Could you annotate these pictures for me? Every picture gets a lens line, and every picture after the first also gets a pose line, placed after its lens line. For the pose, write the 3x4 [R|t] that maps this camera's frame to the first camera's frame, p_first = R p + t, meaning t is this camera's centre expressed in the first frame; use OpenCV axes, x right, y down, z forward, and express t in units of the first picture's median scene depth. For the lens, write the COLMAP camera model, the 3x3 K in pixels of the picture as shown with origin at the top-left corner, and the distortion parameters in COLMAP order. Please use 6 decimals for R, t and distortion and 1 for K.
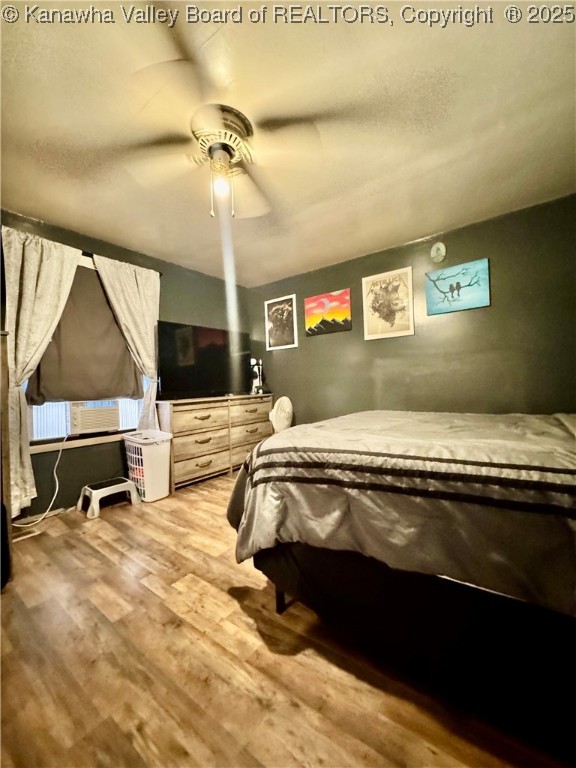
lens RADIAL K [[309.7, 0, 285.5], [0, 309.7, 383.1], [0, 0, 1]] dist [-0.003274, -0.000357]
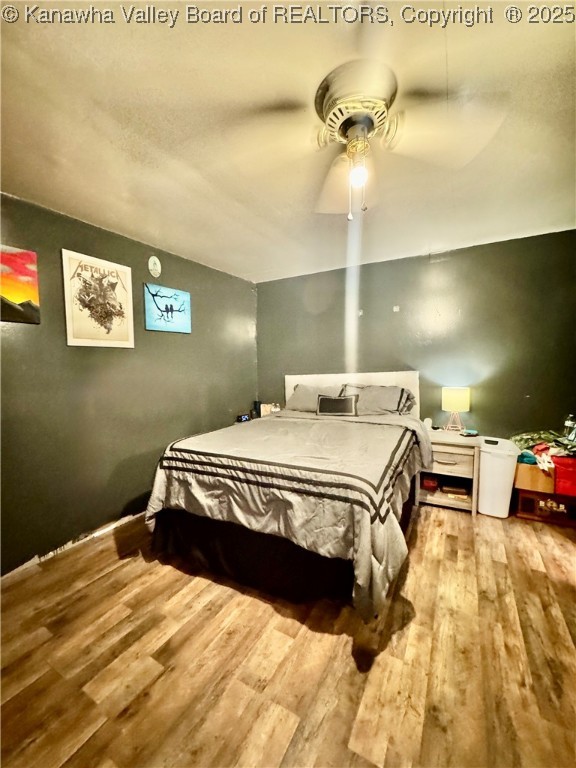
lens RADIAL K [[309.7, 0, 285.5], [0, 309.7, 383.1], [0, 0, 1]] dist [-0.003274, -0.000357]
pose [[-0.141502, -0.038812, 0.989177, -1.028648], [0.008217, 0.999151, 0.040379, -0.178161], [-0.989904, 0.013842, -0.141062, 1.404530]]
